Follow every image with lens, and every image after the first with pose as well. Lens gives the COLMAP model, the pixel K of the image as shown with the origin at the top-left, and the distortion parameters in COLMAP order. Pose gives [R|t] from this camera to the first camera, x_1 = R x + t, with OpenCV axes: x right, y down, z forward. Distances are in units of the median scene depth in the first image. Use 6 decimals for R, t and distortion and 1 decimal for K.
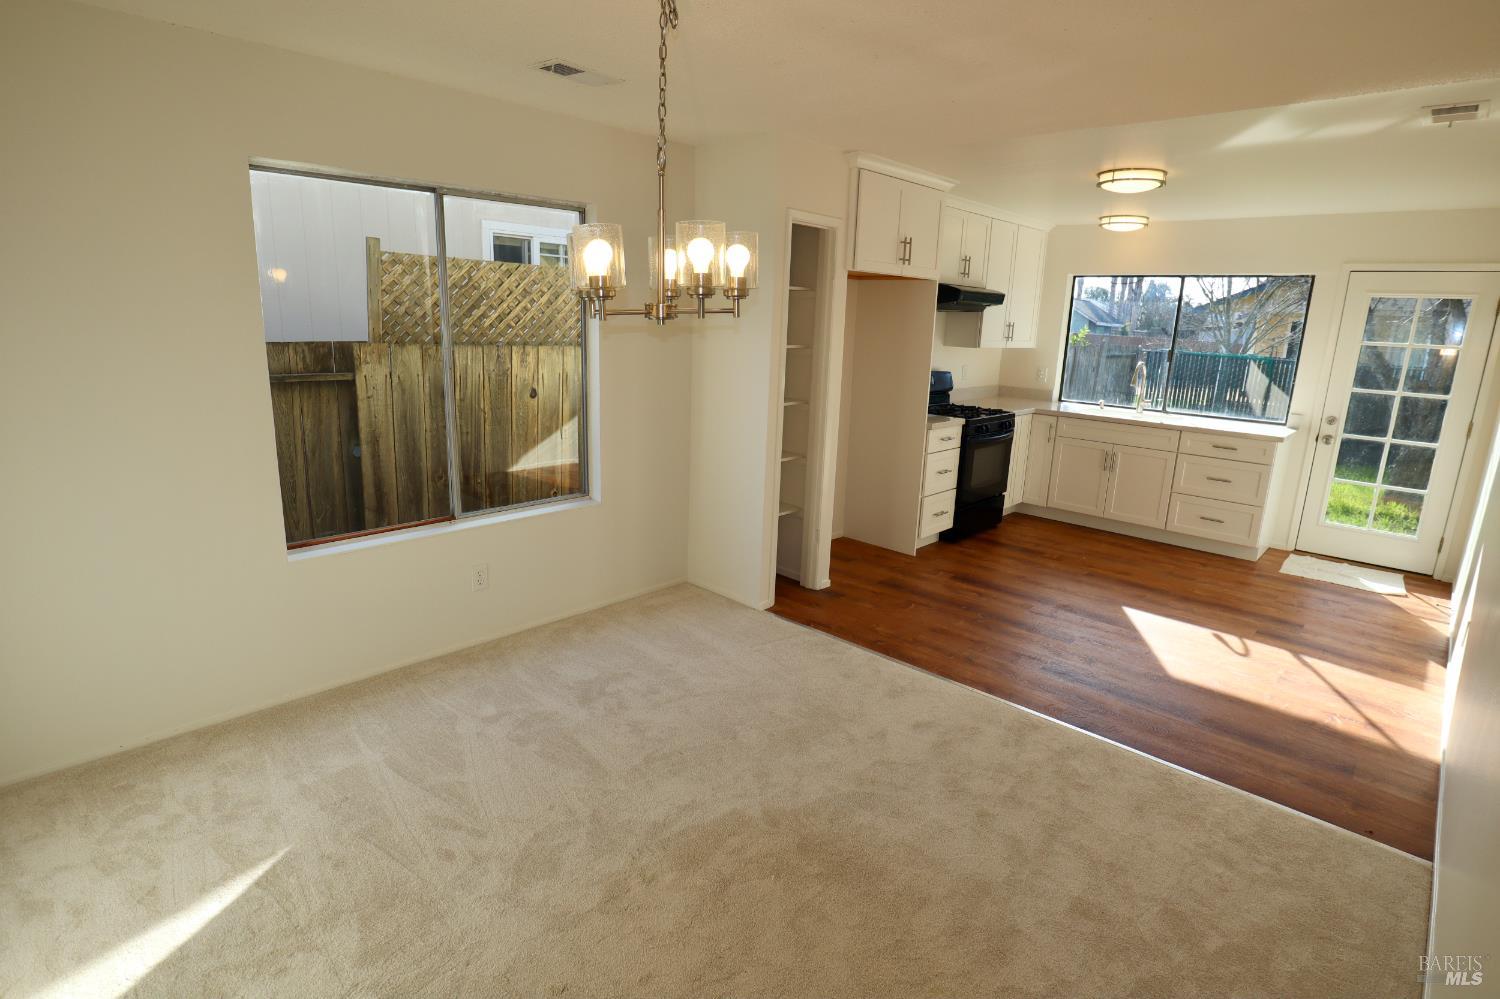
lens RADIAL K [[787.3, 0, 750.3], [0, 787.3, 474.9], [0, 0, 1]] dist [0.000078, 0.000633]
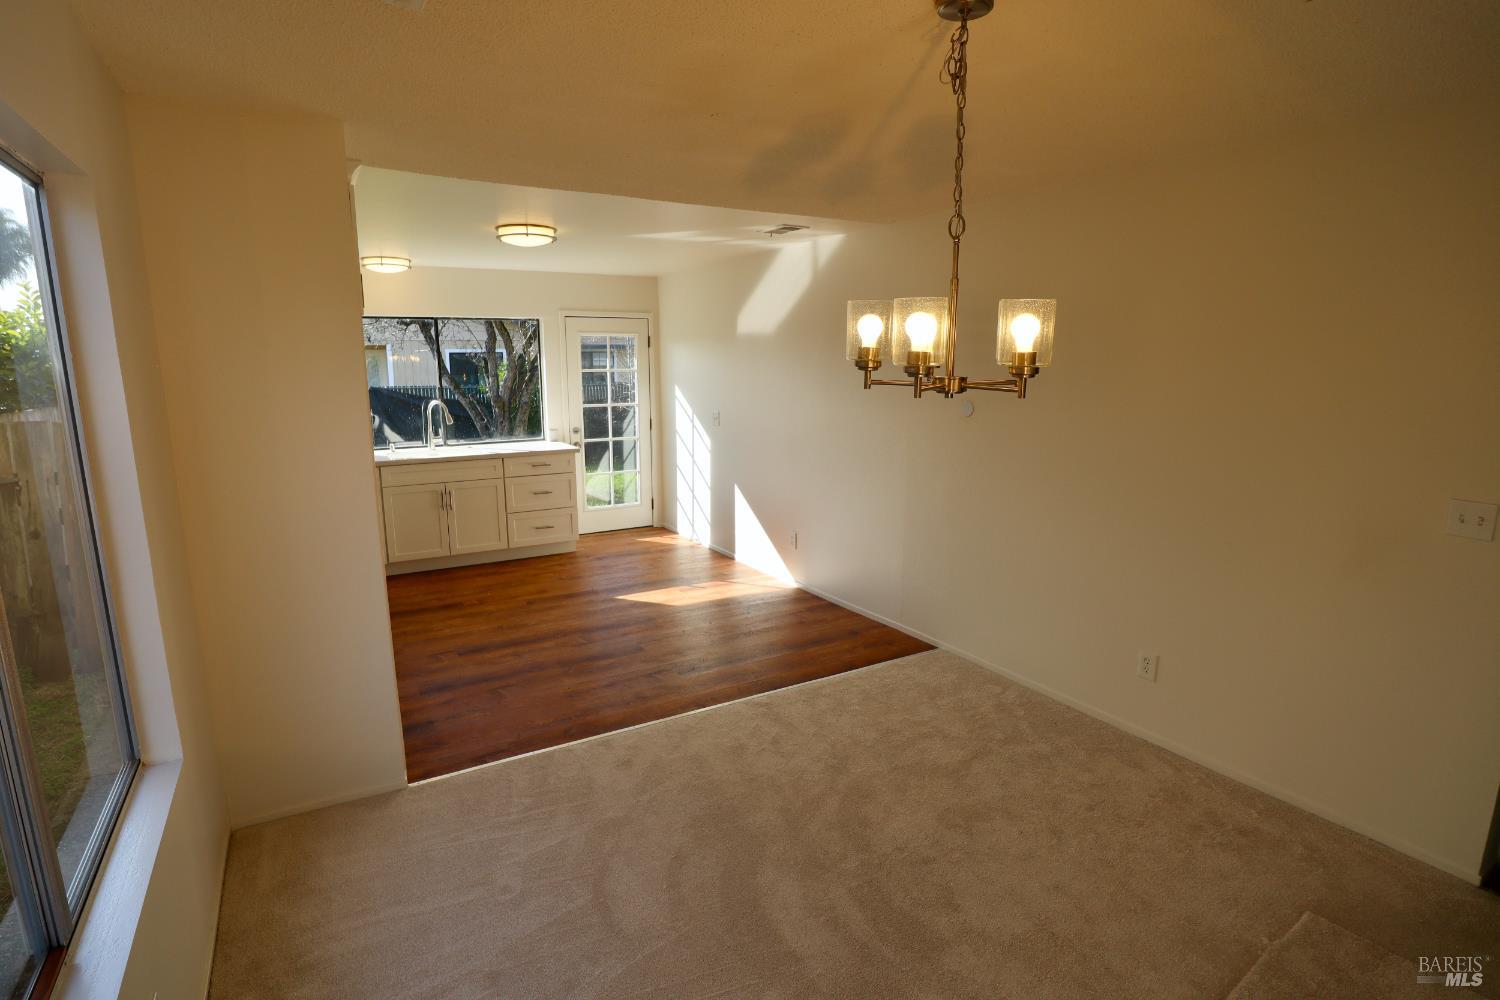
lens RADIAL K [[771.8, 0, 750.0], [0, 771.8, 500.0], [0, 0, 1]] dist [0.001128, 0.000279]
pose [[0.290334, -0.214171, 0.932651, -0.400730], [0.211639, 0.964868, 0.155686, -0.100358], [-0.933228, 0.152184, 0.325461, 0.352316]]
